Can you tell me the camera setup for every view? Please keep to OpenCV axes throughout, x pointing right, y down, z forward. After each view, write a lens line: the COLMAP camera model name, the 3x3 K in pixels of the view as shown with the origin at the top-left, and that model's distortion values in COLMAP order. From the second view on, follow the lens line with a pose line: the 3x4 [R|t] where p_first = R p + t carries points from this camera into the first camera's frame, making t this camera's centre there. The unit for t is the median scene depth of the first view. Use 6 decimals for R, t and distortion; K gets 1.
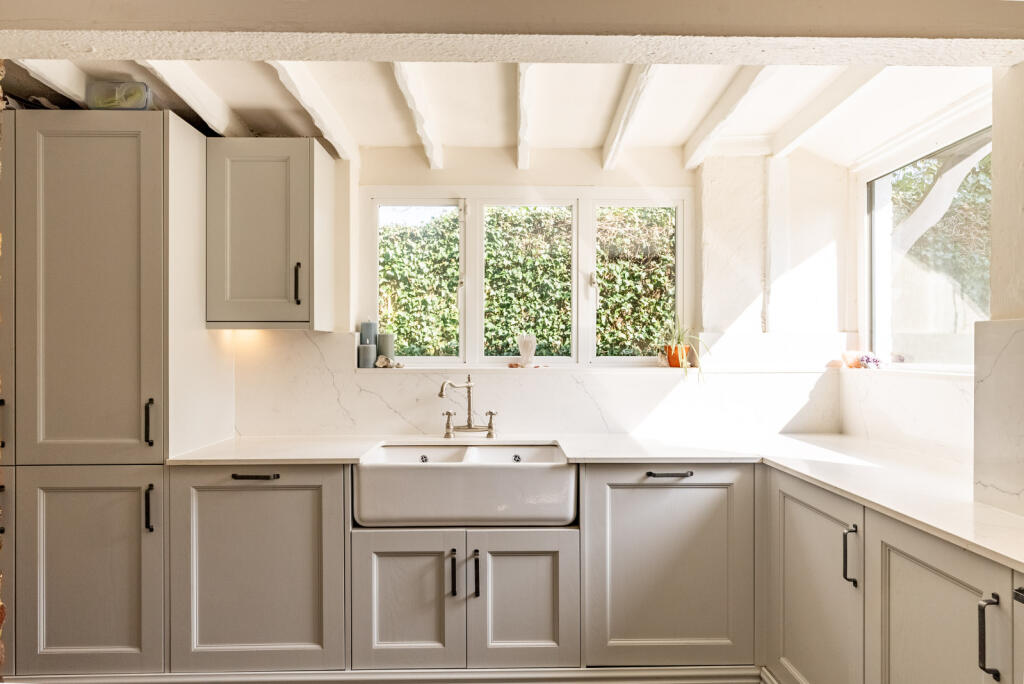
lens RADIAL K [[689.9, 0, 510.2], [0, 689.9, 342.4], [0, 0, 1]] dist [0.005004, 0.000185]
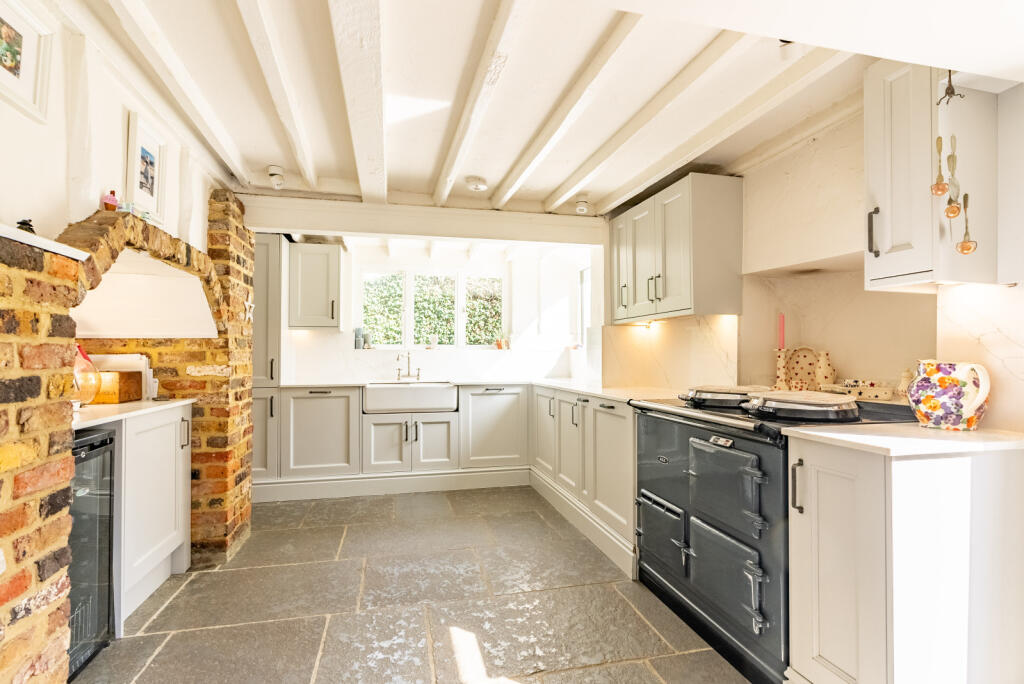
lens RADIAL K [[501.3, 0, 513.5], [0, 501.3, 343.4], [0, 0, 1]] dist [0.001686, 0.000032]
pose [[0.976482, 0.004413, 0.215552, -0.050957], [-0.001392, 0.999899, -0.014164, 0.027250], [-0.215593, 0.013531, 0.976390, -0.421059]]
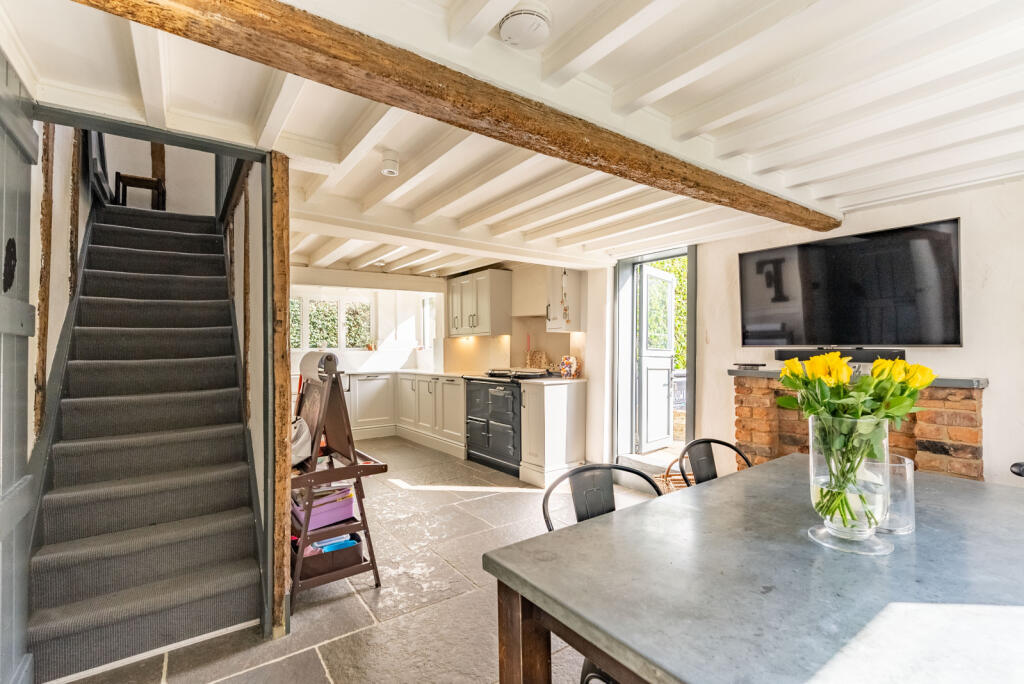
lens RADIAL K [[467.8, 0, 509.7], [0, 467.8, 342.3], [0, 0, 1]] dist [-0.002862, -0.000162]
pose [[0.826235, -0.002035, 0.563322, -0.339314], [0.006768, 0.999957, -0.006315, 0.009663], [-0.563285, 0.009030, 0.826214, -0.888764]]
